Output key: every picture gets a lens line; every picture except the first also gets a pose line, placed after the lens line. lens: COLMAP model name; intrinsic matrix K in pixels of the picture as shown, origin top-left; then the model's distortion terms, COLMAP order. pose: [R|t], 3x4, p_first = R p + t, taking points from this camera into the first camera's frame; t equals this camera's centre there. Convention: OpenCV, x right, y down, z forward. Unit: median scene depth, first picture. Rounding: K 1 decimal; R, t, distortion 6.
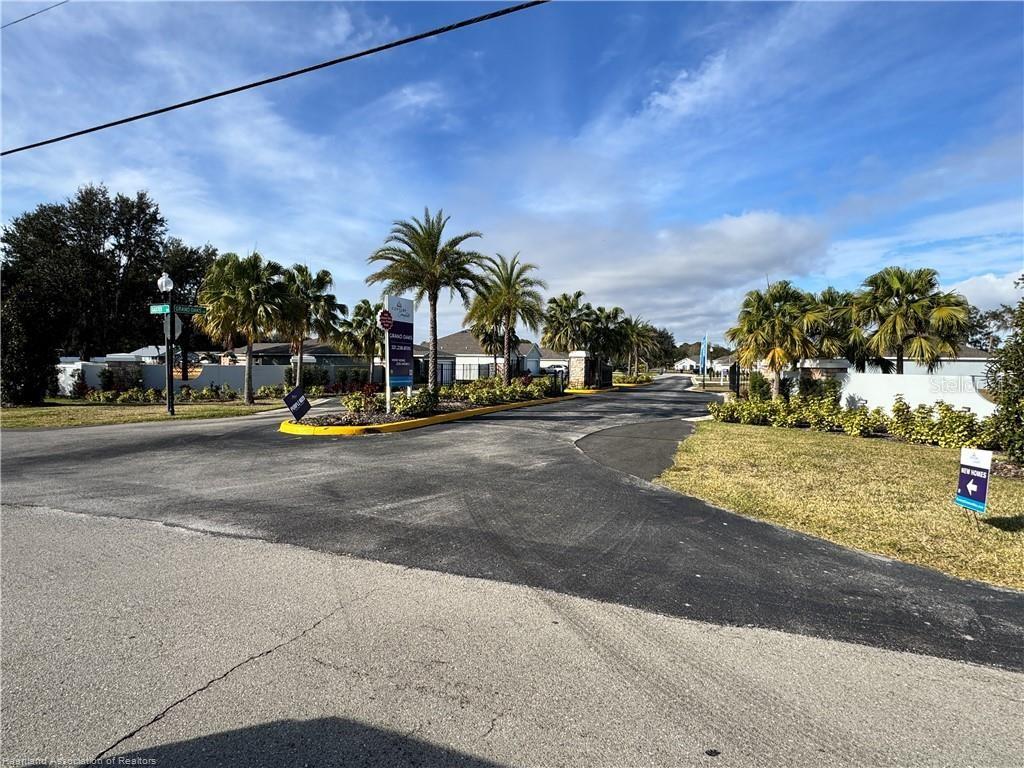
lens RADIAL K [[529.4, 0, 526.7], [0, 529.4, 411.6], [0, 0, 1]] dist [-0.001002, -0.000512]
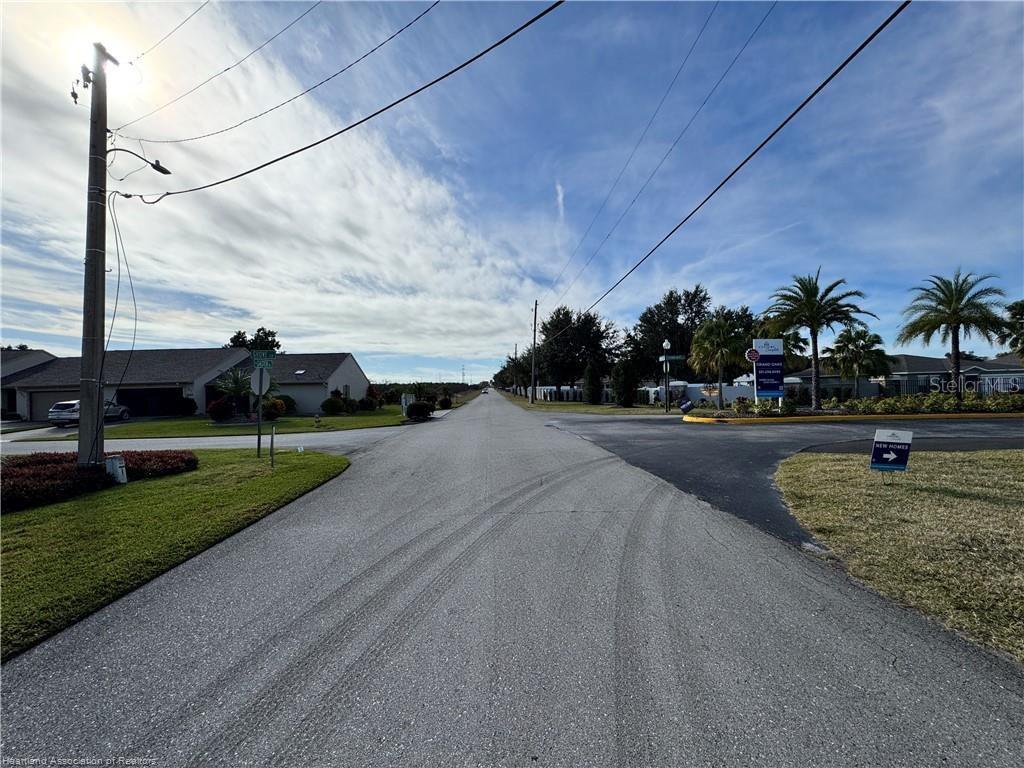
lens RADIAL K [[412.1, 0, 512.3], [0, 412.1, 387.5], [0, 0, 1]] dist [-0.002724, -0.000108]
pose [[0.424296, -0.022783, -0.905237, 0.592643], [-0.055484, 0.997151, -0.051102, 0.030060], [0.903822, 0.071909, 0.421823, -0.185562]]
